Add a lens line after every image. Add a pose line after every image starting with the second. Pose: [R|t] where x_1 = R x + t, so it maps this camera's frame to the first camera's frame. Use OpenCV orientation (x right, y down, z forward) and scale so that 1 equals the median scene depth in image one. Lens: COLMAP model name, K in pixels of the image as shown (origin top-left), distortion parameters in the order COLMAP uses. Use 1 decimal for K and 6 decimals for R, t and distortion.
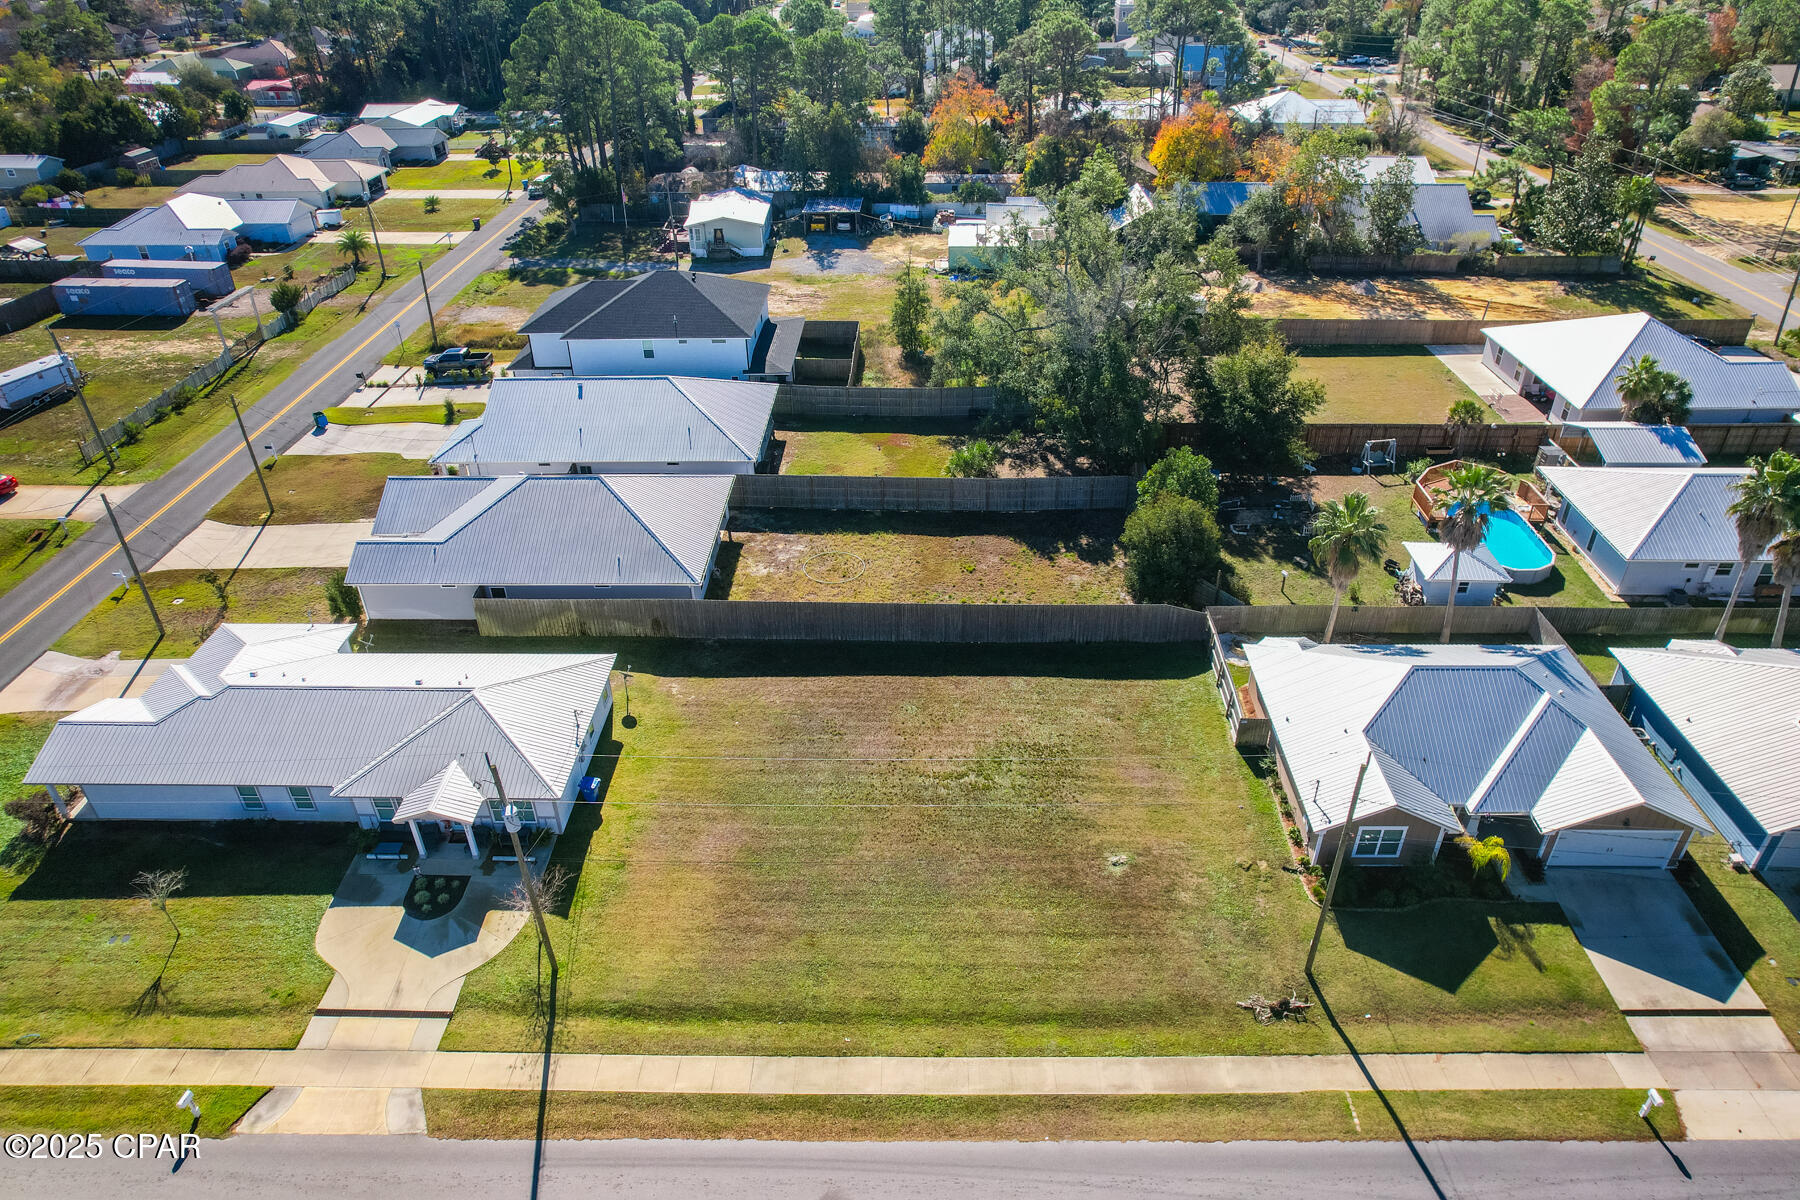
lens RADIAL K [[1158.1, 0, 909.0], [0, 1158.1, 607.4], [0, 0, 1]] dist [-0.069765, 0.059914]
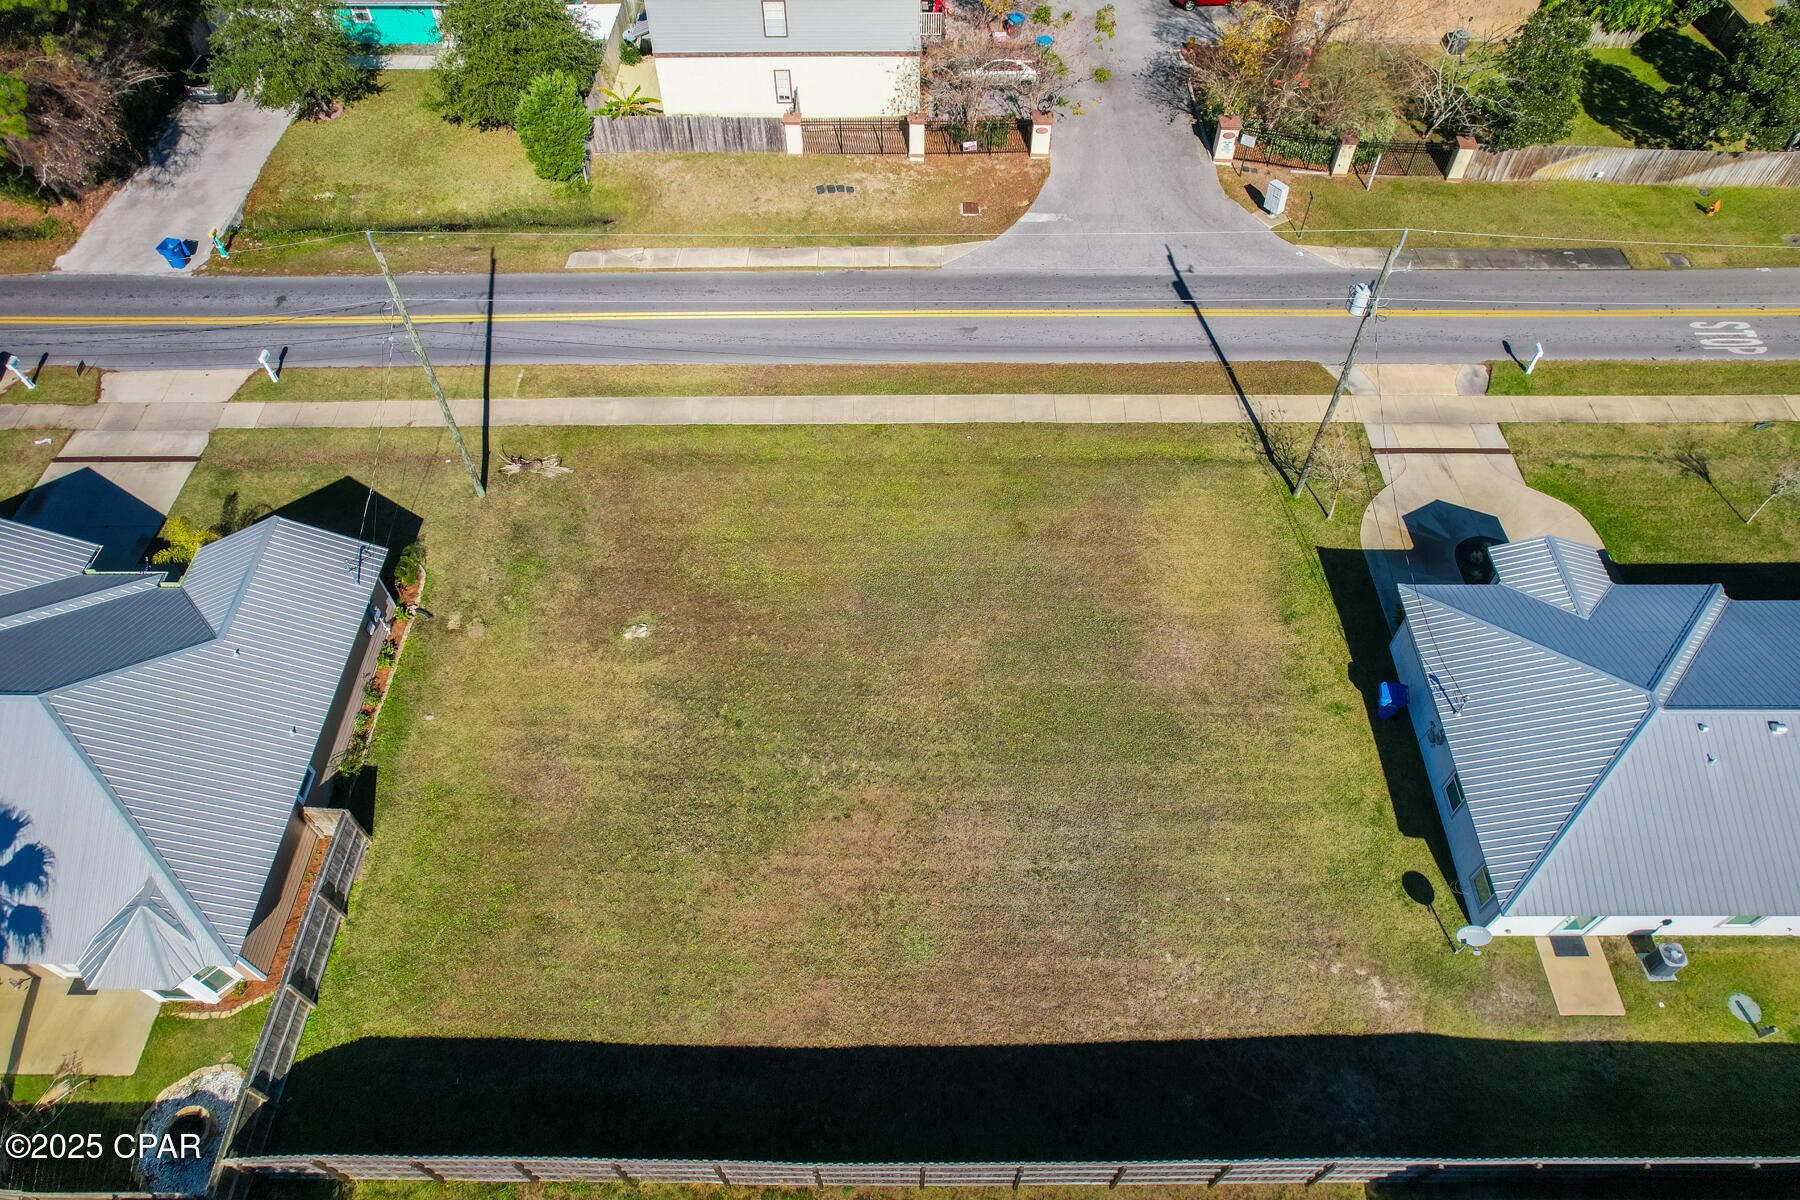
lens RADIAL K [[1158.1, 0, 909.0], [0, 1158.1, 607.4], [0, 0, 1]] dist [-0.069765, 0.059914]
pose [[-0.999817, 0.019028, 0.001995, 0.000696], [0.003696, 0.089824, 0.995951, -0.589979], [0.018771, 0.995776, -0.089878, 1.155385]]
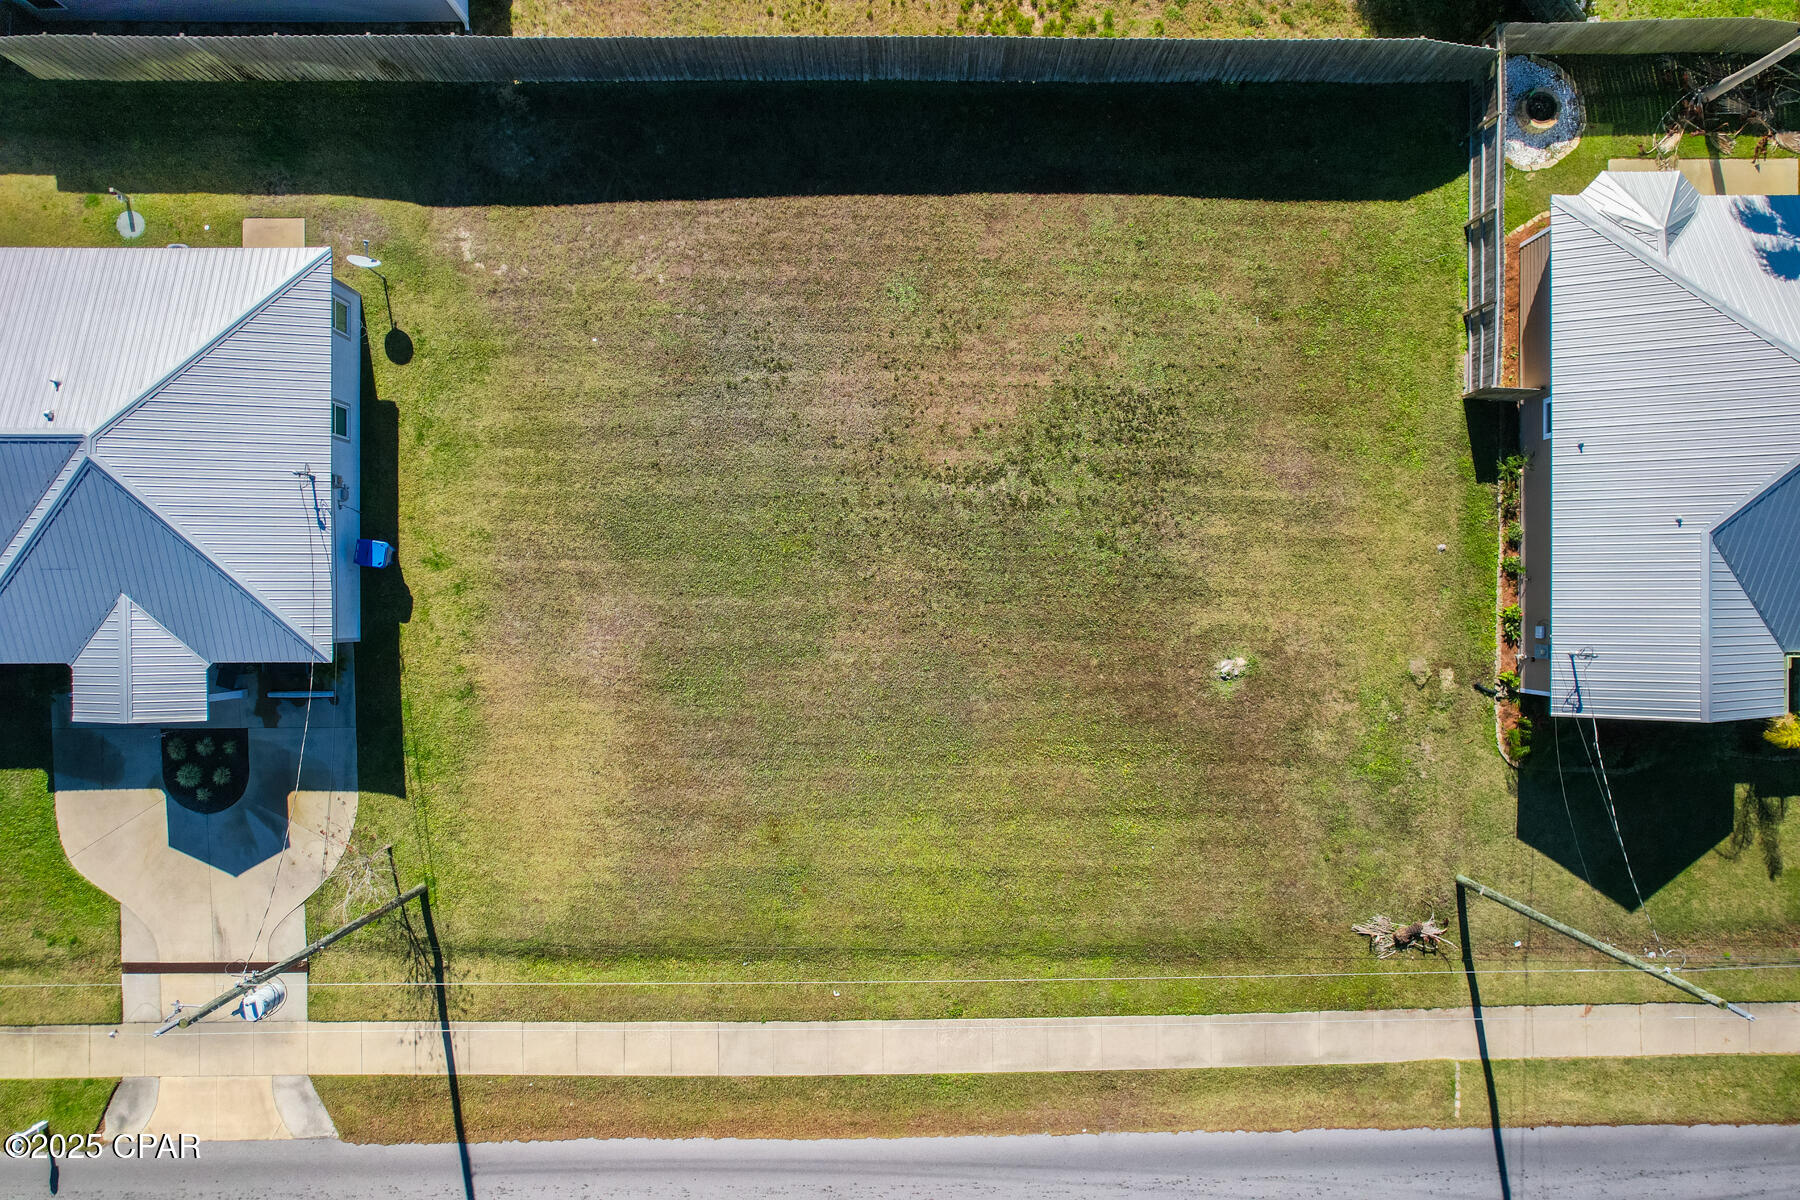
lens RADIAL K [[1158.1, 0, 909.0], [0, 1158.1, 607.4], [0, 0, 1]] dist [-0.069765, 0.059914]
pose [[0.999663, -0.022007, 0.013764, -0.009369], [0.000197, 0.536657, 0.843801, -0.381103], [-0.025956, -0.843514, 0.536480, 0.748304]]
